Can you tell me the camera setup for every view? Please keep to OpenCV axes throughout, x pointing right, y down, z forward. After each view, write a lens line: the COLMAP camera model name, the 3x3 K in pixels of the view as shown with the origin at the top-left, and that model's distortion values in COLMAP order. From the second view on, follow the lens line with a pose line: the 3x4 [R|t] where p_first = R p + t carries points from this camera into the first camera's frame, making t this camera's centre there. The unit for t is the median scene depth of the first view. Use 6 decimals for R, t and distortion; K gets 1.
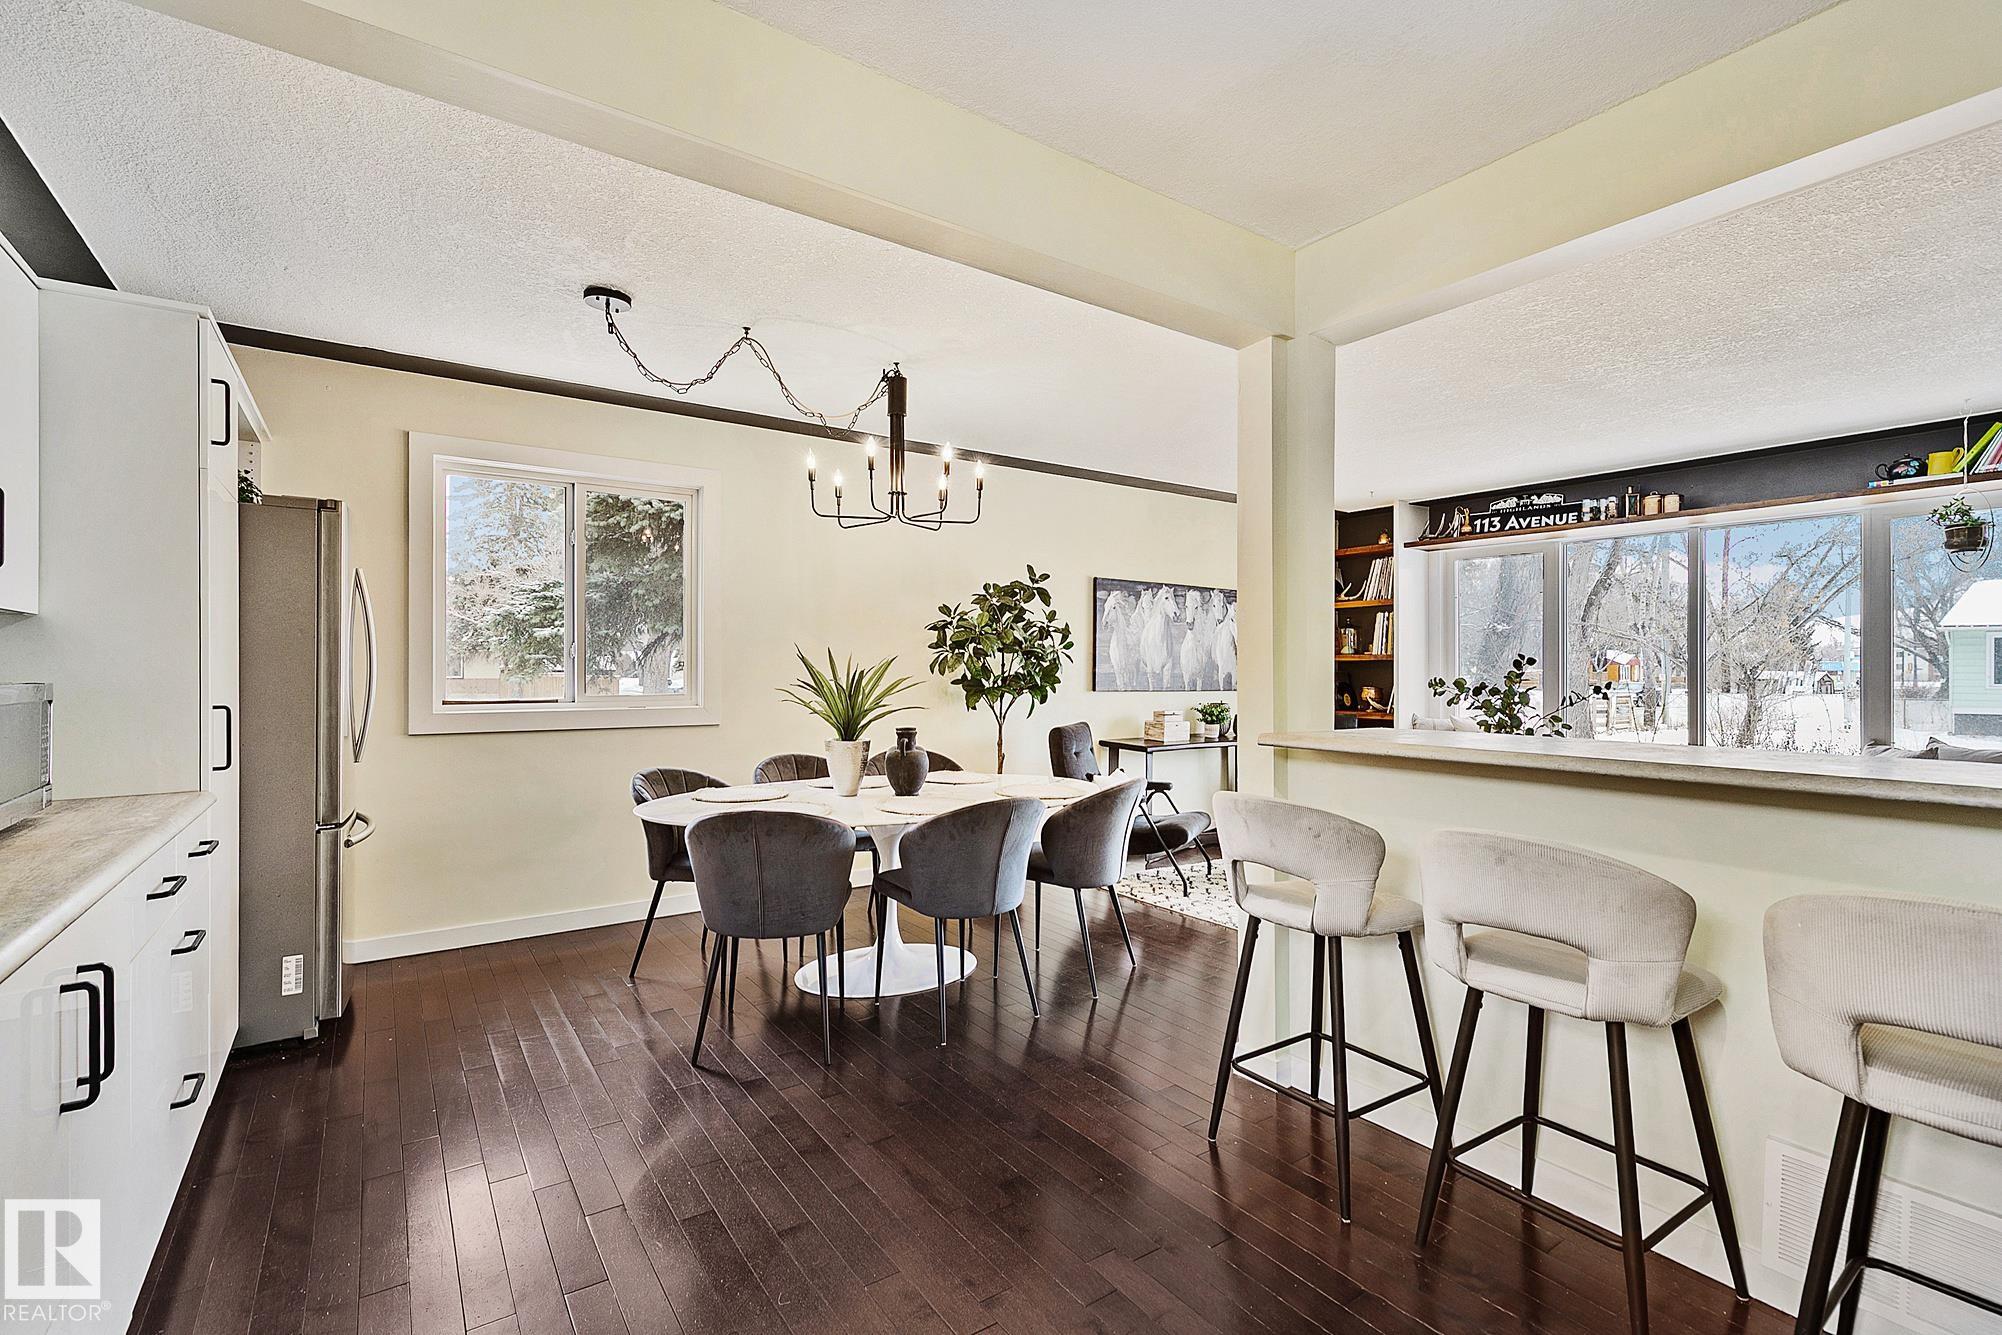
lens RADIAL K [[901.3, 0, 997.2], [0, 901.3, 666.3], [0, 0, 1]] dist [0.008351, -0.001424]
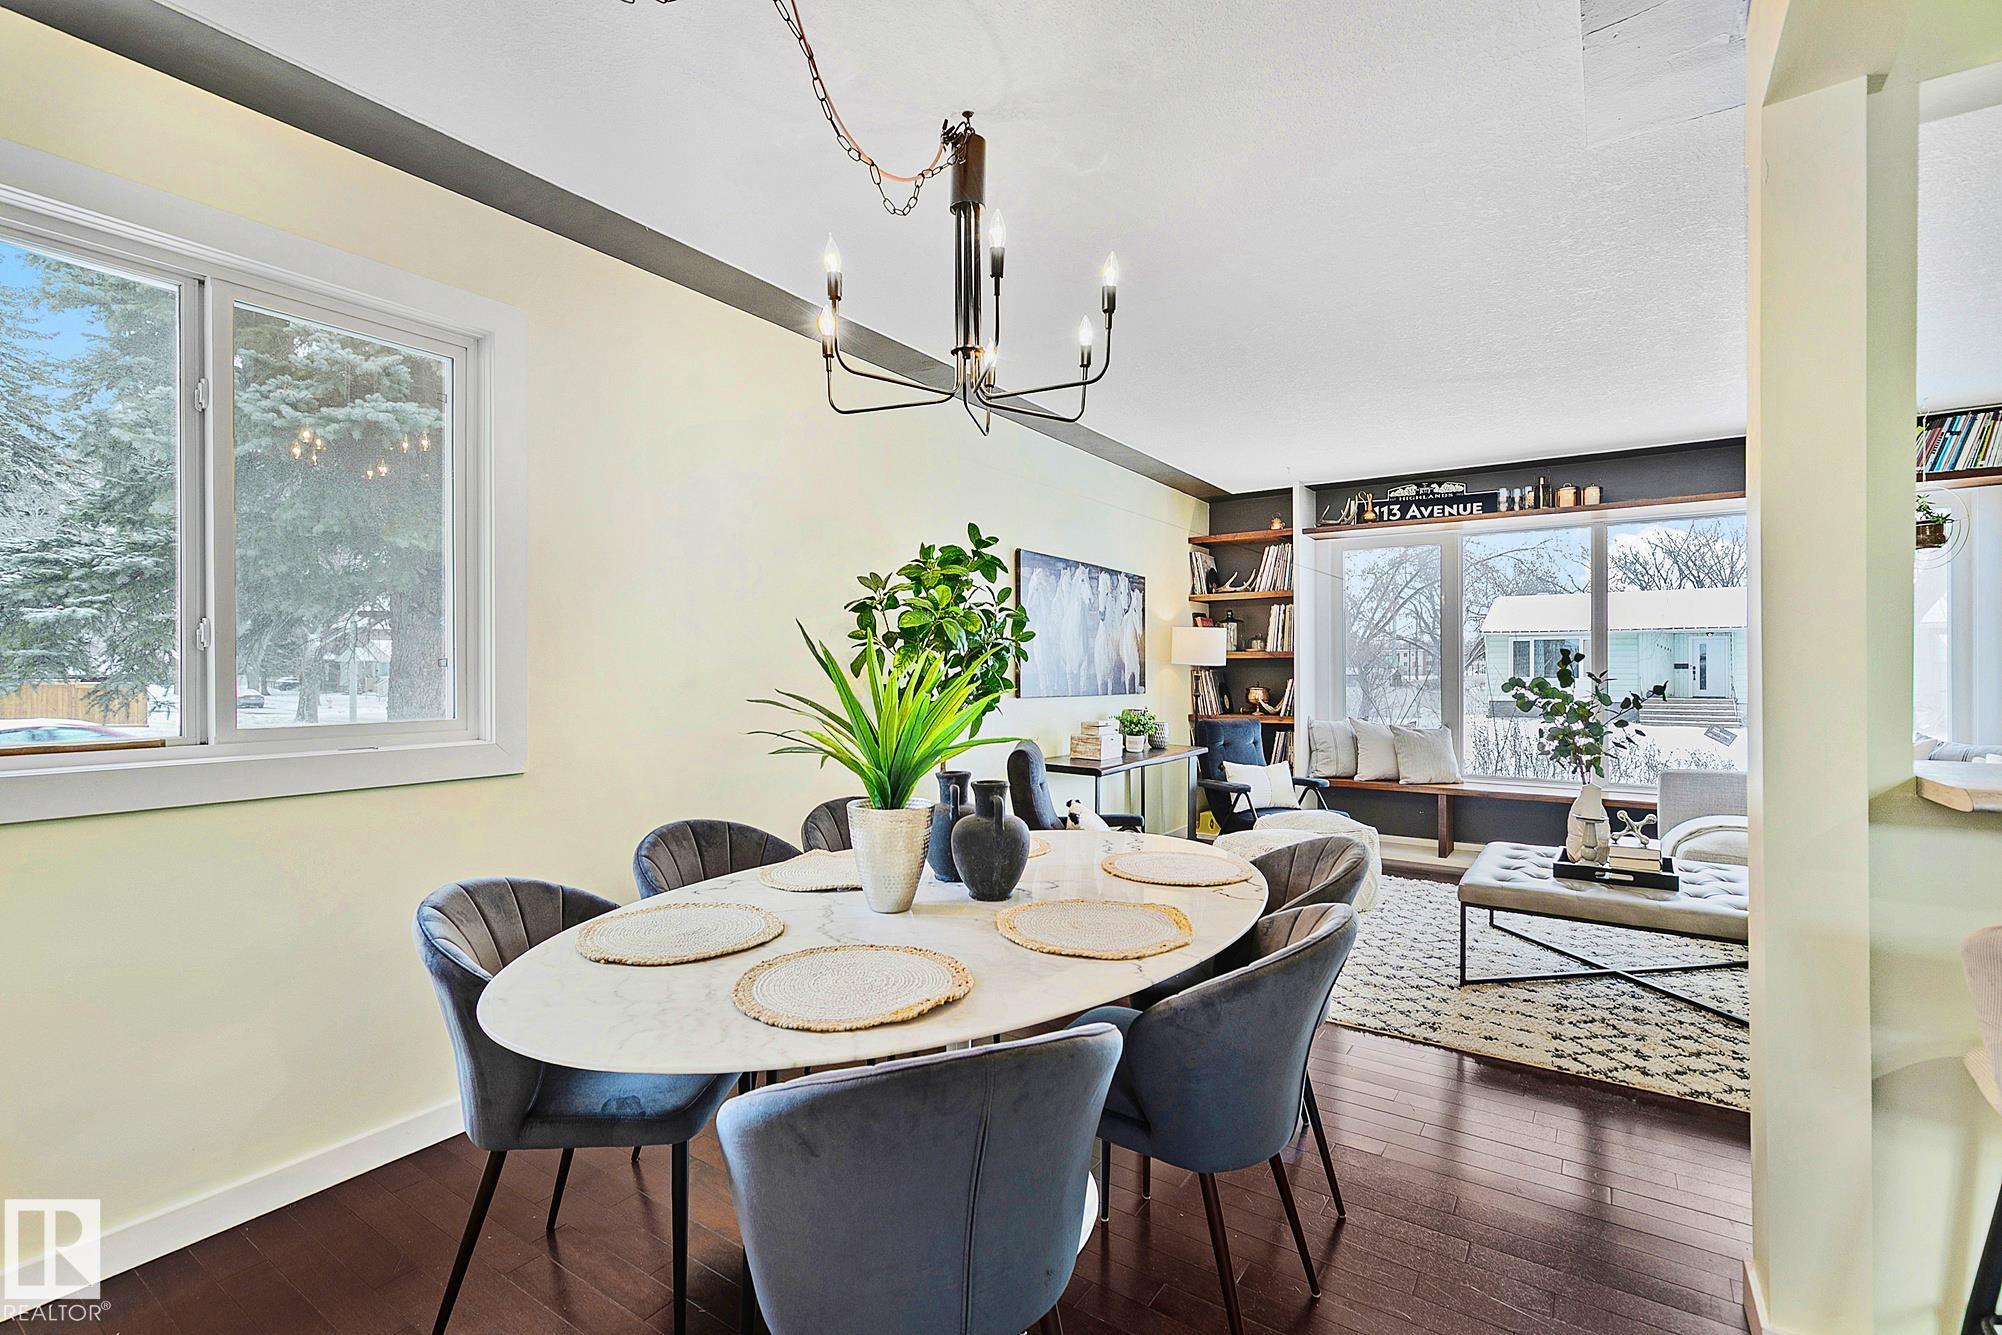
lens RADIAL K [[901.3, 0, 1001.6], [0, 901.3, 671.4], [0, 0, 1]] dist [0.008351, -0.001424]
pose [[0.934728, -0.005318, 0.355323, -0.165617], [0.003132, 0.999972, 0.006727, 0.000144], [-0.355349, -0.005175, 0.934719, 0.273031]]
